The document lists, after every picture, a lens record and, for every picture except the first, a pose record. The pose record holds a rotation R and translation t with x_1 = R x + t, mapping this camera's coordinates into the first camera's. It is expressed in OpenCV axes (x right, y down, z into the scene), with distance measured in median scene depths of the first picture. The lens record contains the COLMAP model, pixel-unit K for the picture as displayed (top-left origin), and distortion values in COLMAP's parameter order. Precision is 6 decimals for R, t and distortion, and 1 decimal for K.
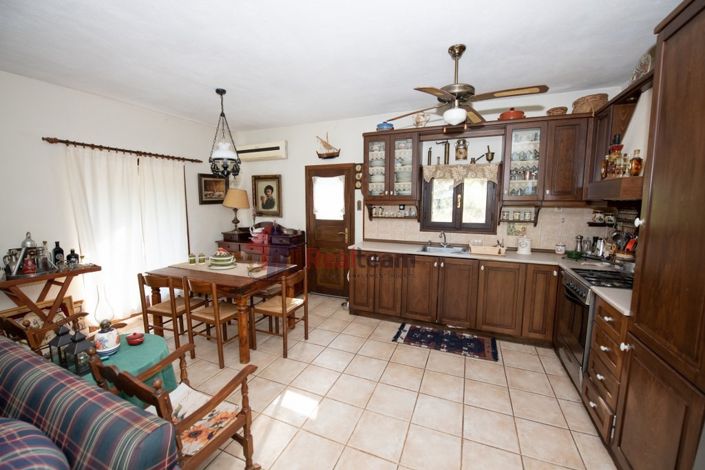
lens RADIAL K [[280.2, 0, 352.6], [0, 280.2, 233.8], [0, 0, 1]] dist [-0.018988, -0.001037]
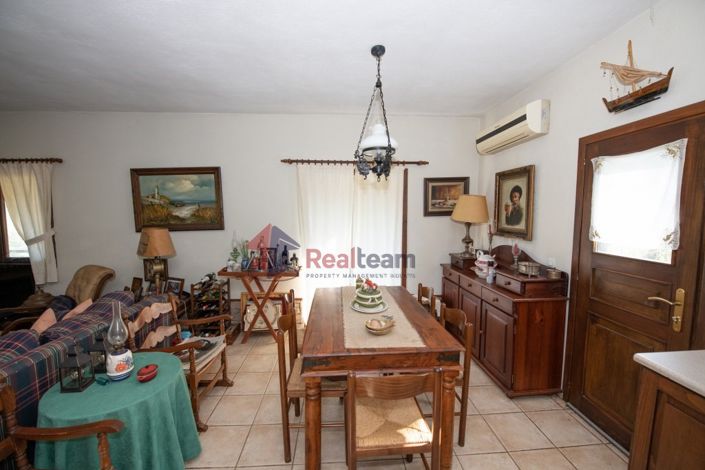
lens RADIAL K [[280.2, 0, 352.6], [0, 280.2, 233.8], [0, 0, 1]] dist [-0.018988, -0.001037]
pose [[0.442753, 0.065687, -0.894235, 0.108834], [-0.103317, 0.994408, 0.021891, -0.060569], [0.890671, 0.082698, 0.447063, 0.544489]]
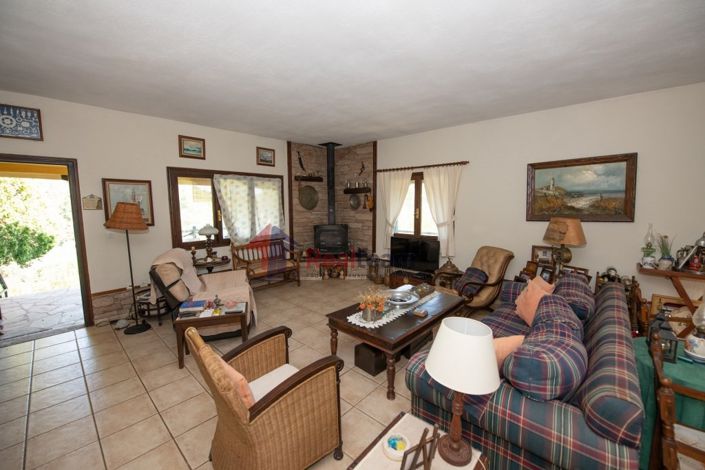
lens RADIAL K [[280.2, 0, 352.6], [0, 280.2, 233.8], [0, 0, 1]] dist [-0.018988, -0.001037]
pose [[-0.332759, 0.098063, -0.937899, 0.152943], [-0.103738, 0.984736, 0.139765, -0.002049], [0.937288, 0.143804, -0.317507, 0.046696]]
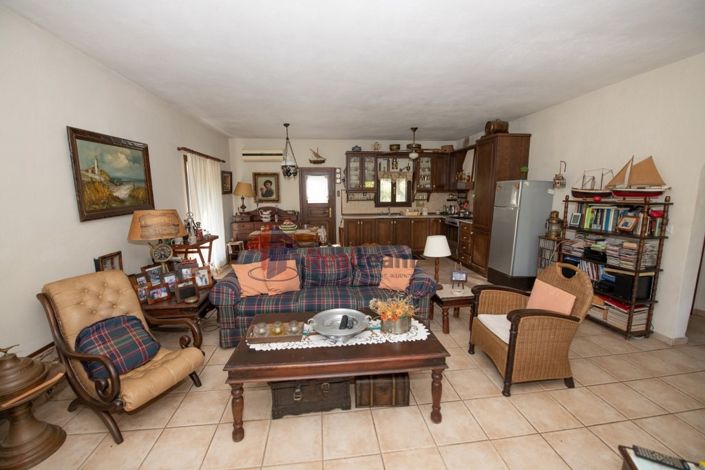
lens RADIAL K [[280.2, 0, 352.6], [0, 280.2, 233.8], [0, 0, 1]] dist [-0.018988, -0.001037]
pose [[0.870971, -0.080427, 0.484708, -0.796901], [0.064538, 0.996691, 0.049412, 0.064095], [-0.487078, -0.011755, 0.873279, -0.526443]]
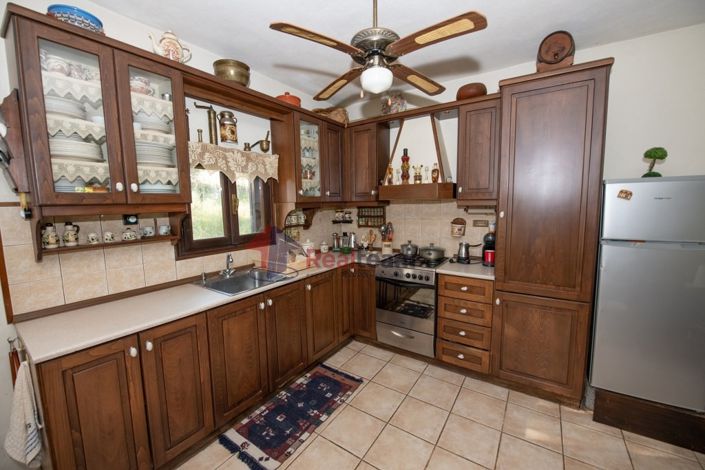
lens RADIAL K [[280.2, 0, 352.6], [0, 280.2, 233.8], [0, 0, 1]] dist [-0.018988, -0.001037]
pose [[0.189023, -0.113336, 0.975410, -0.217210], [0.127759, 0.987713, 0.090007, -0.067649], [-0.973626, 0.107604, 0.201180, 0.570004]]
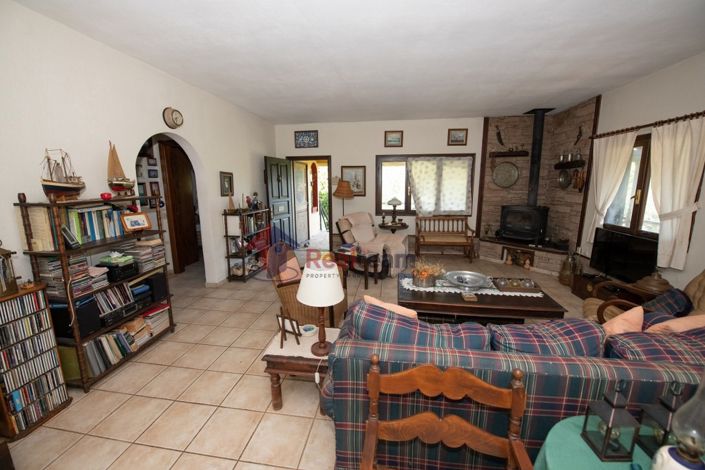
lens RADIAL K [[280.2, 0, 352.6], [0, 280.2, 233.8], [0, 0, 1]] dist [-0.018988, -0.001037]
pose [[-0.967549, 0.045517, -0.248552, -0.109209], [-0.028139, 0.958116, 0.284994, -0.052987], [0.251114, 0.282739, -0.925743, 0.508524]]
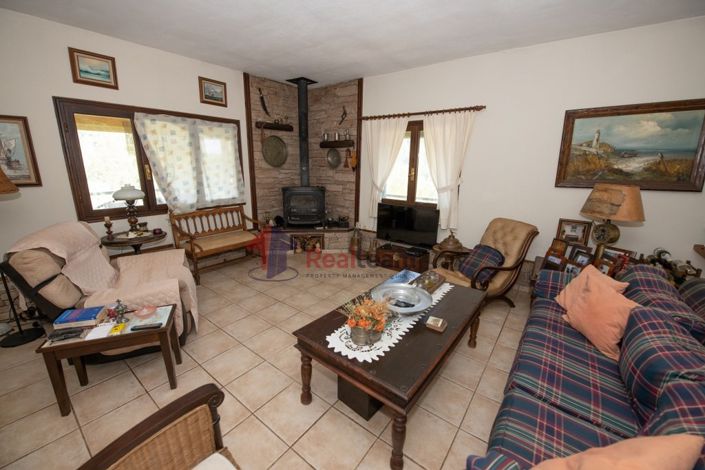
lens RADIAL K [[280.2, 0, 352.6], [0, 280.2, 233.8], [0, 0, 1]] dist [-0.018988, -0.001037]
pose [[-0.253169, 0.224868, -0.940925, -0.095529], [-0.128237, 0.956228, 0.263029, 0.021907], [0.958885, 0.187252, -0.213250, -0.049876]]
